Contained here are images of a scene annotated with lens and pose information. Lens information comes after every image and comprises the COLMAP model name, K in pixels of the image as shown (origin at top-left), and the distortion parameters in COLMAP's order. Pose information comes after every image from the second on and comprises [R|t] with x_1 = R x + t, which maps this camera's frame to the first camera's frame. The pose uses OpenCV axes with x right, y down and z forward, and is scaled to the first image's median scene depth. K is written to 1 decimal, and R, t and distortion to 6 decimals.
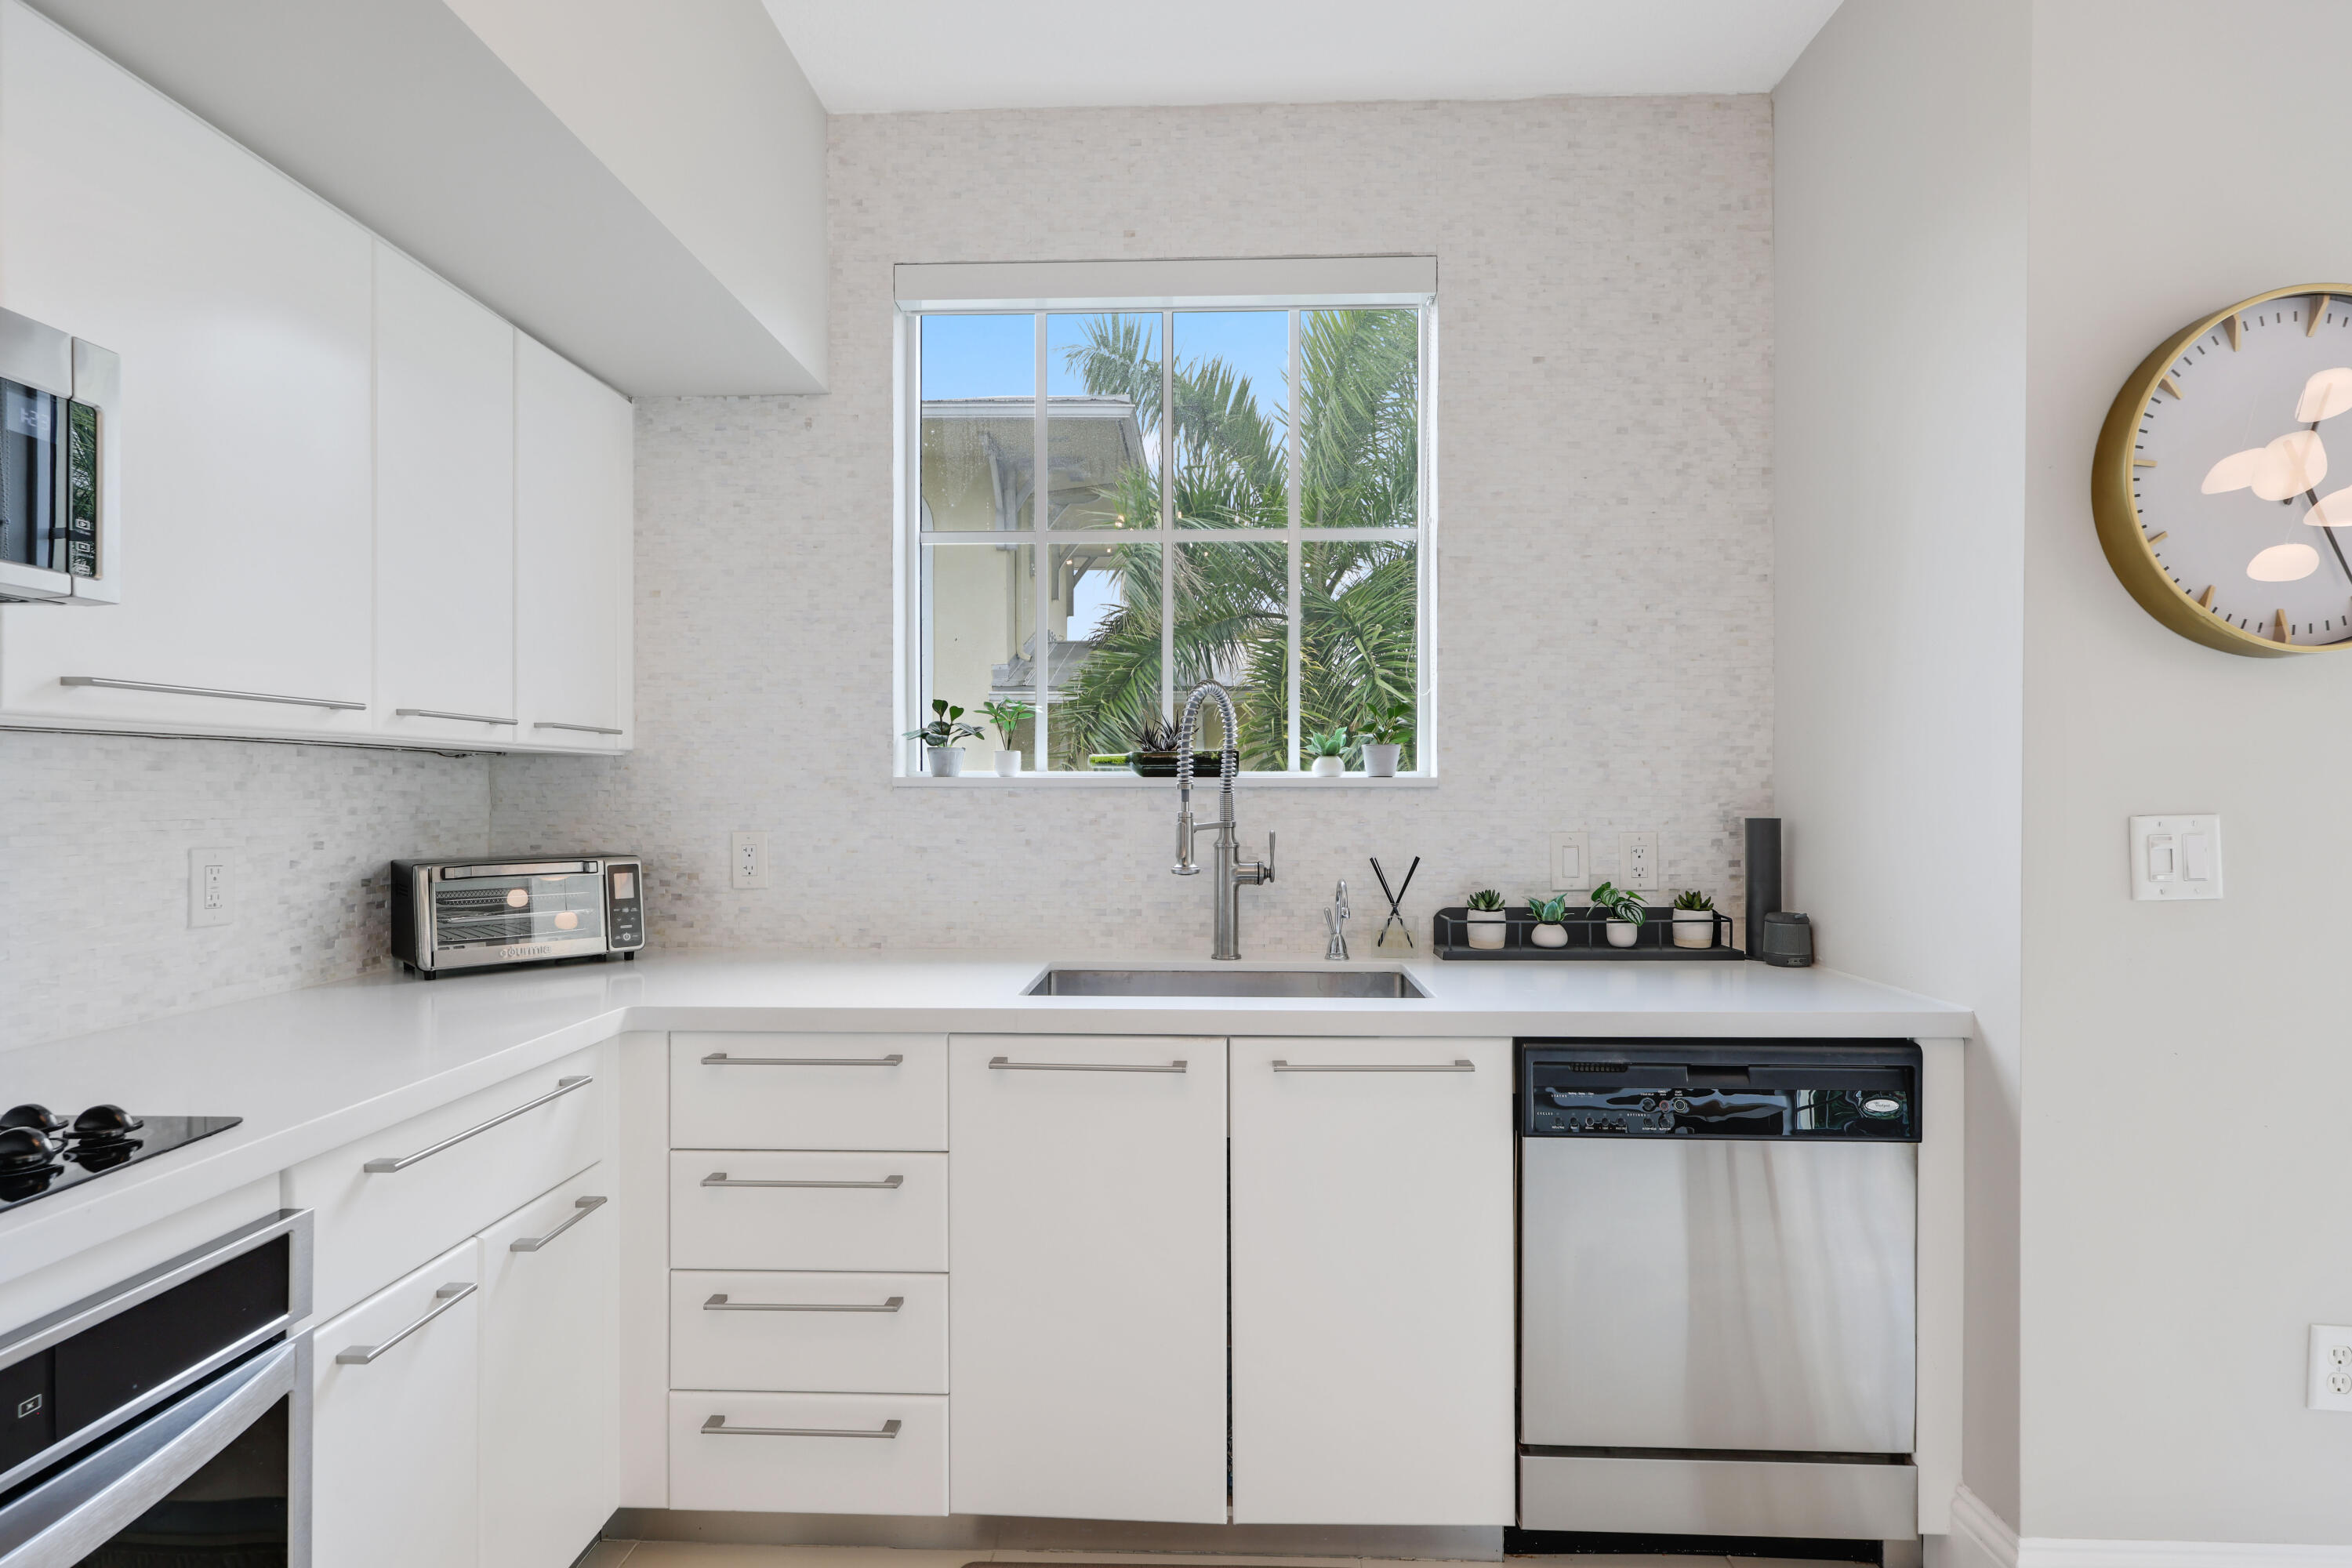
lens RADIAL K [[1132.3, 0, 1178.4], [0, 1132.3, 792.2], [0, 0, 1]] dist [0.002041, 0.000182]
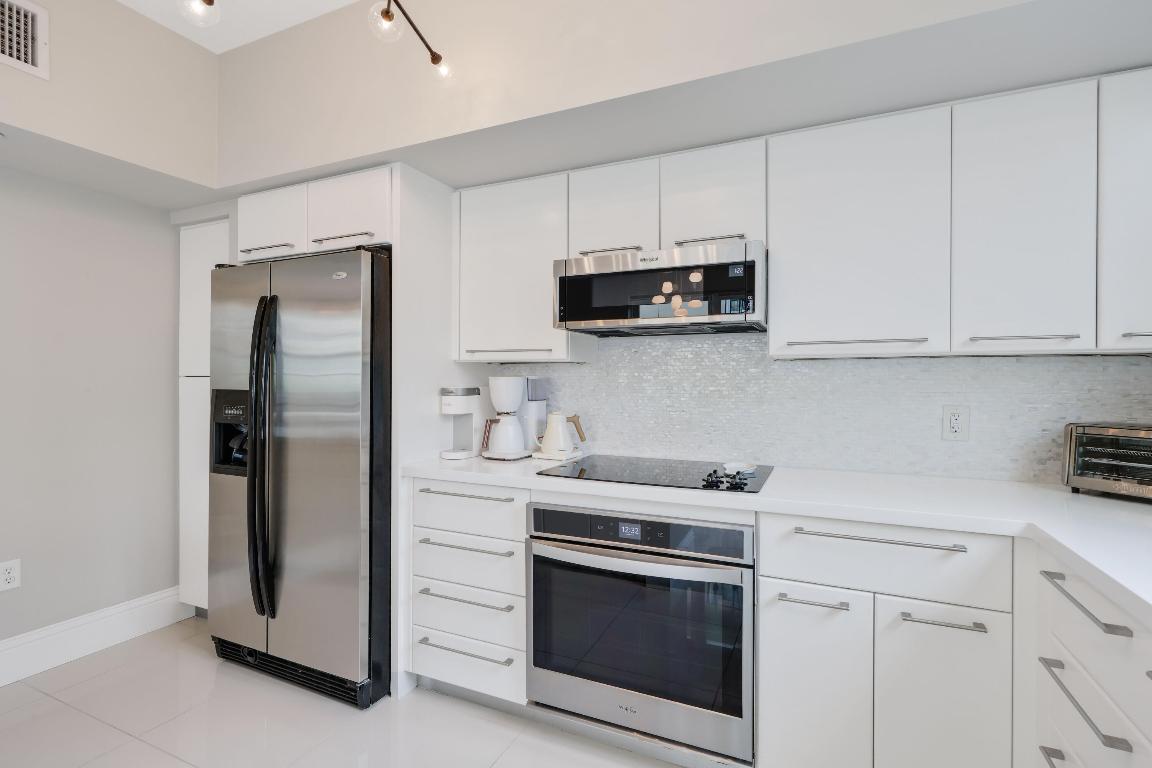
lens RADIAL K [[539.4, 0, 576.7], [0, 539.4, 381.3], [0, 0, 1]] dist [0.001556, 0.000400]
pose [[-0.387263, 0.001849, -0.921968, 0.315908], [-0.003942, 0.999986, 0.003662, 0.000431], [0.921961, 0.005052, -0.387250, 0.549027]]
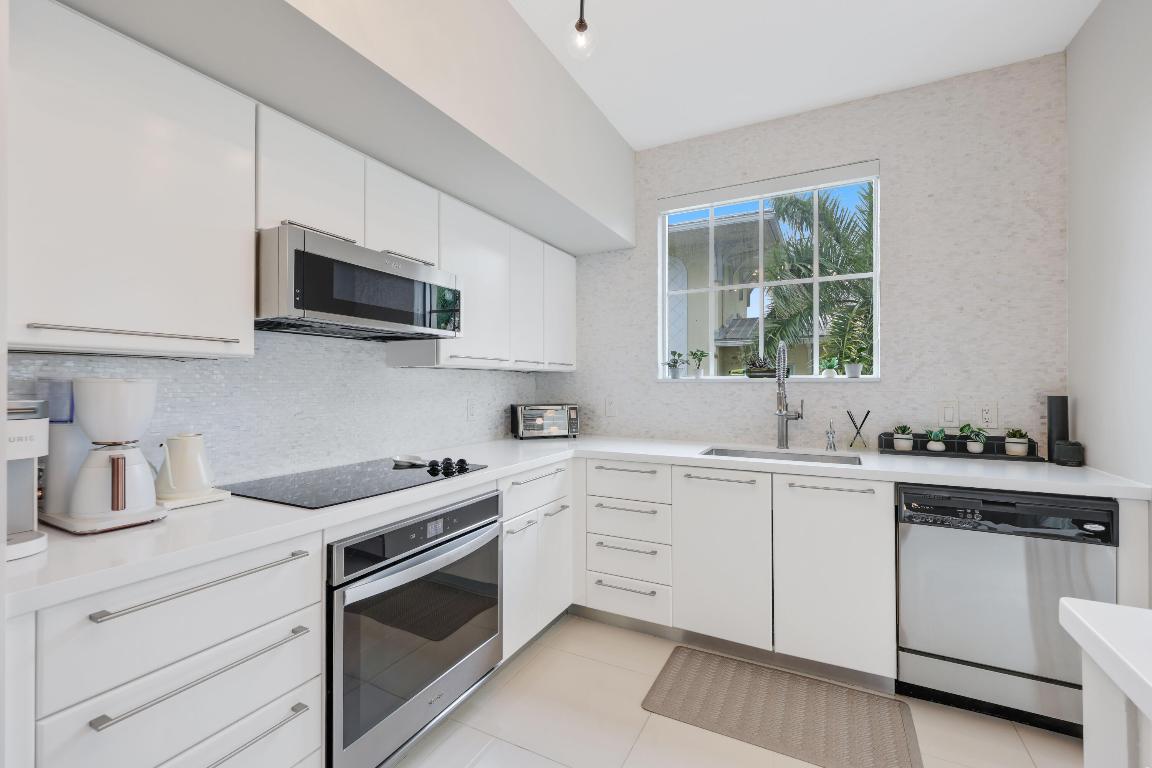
lens RADIAL K [[487.6, 0, 576.9], [0, 487.6, 382.7], [0, 0, 1]] dist [0.000659, 0.000227]
pose [[0.902774, -0.001888, -0.430111, 0.095757], [0.000402, 0.999994, -0.003548, 0.001091], [0.430114, 0.003030, 0.902769, -0.204764]]
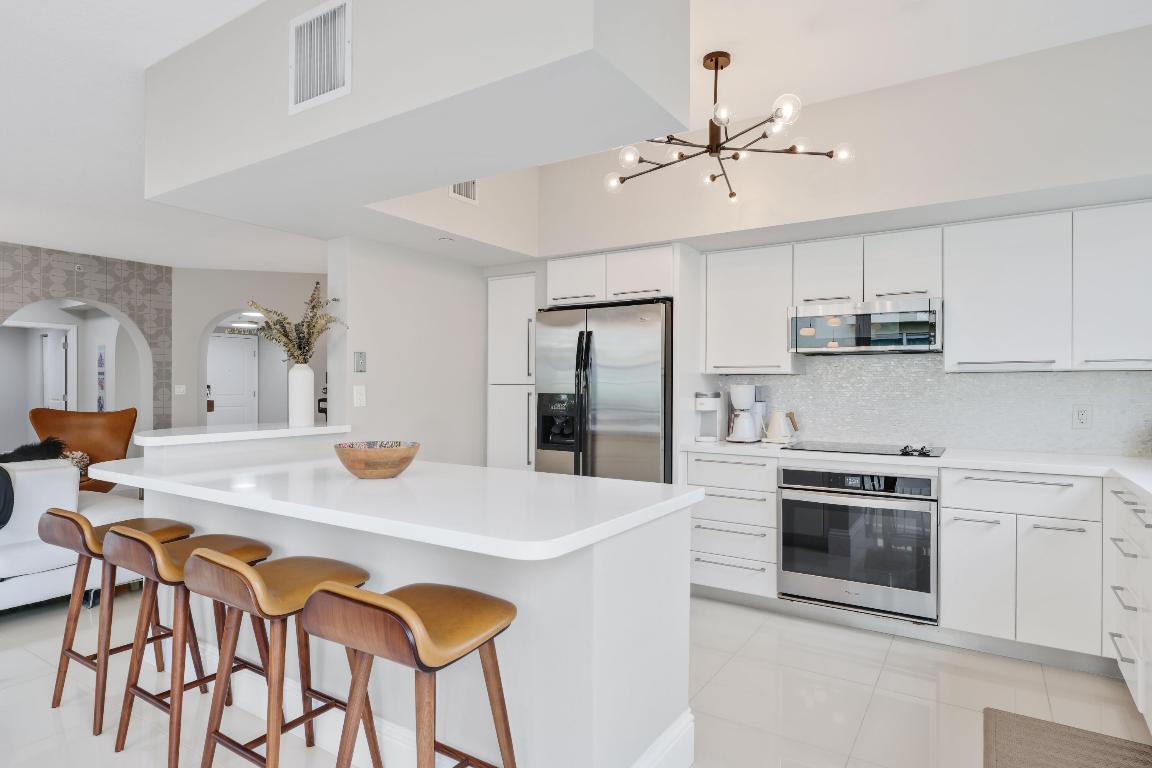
lens RADIAL K [[636.1, 0, 572.2], [0, 636.1, 386.2], [0, 0, 1]] dist [0.001044, -0.001046]
pose [[-0.516050, -0.001486, -0.856557, 1.105030], [-0.004038, 0.999992, 0.000698, 0.000670], [0.856549, 0.003819, -0.516052, 0.523661]]
